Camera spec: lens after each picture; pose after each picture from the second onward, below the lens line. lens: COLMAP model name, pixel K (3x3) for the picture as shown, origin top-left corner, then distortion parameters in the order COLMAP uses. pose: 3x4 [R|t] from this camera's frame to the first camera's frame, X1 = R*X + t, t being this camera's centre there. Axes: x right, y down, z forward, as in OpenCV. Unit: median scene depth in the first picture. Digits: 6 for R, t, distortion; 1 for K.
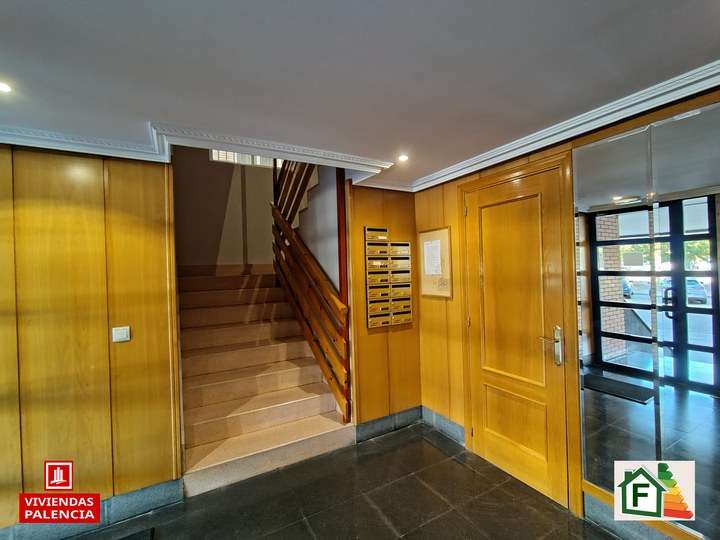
lens RADIAL K [[325.9, 0, 360.0], [0, 325.9, 270.0], [0, 0, 1]] dist [0.000359, 0.000049]
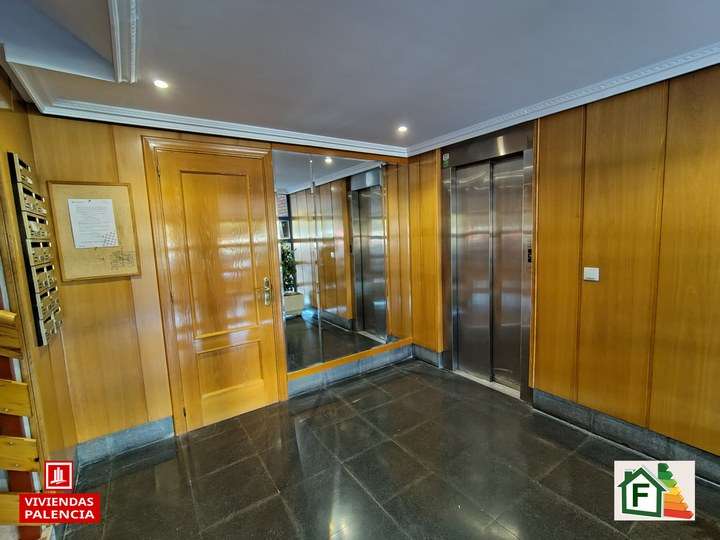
lens RADIAL K [[325.9, 0, 360.0], [0, 325.9, 270.0], [0, 0, 1]] dist [0.000359, 0.000049]
pose [[-0.095156, -0.084989, 0.991828, -0.608745], [0.043957, 0.995018, 0.089480, 0.028103], [-0.994491, 0.052112, -0.090946, 0.568357]]
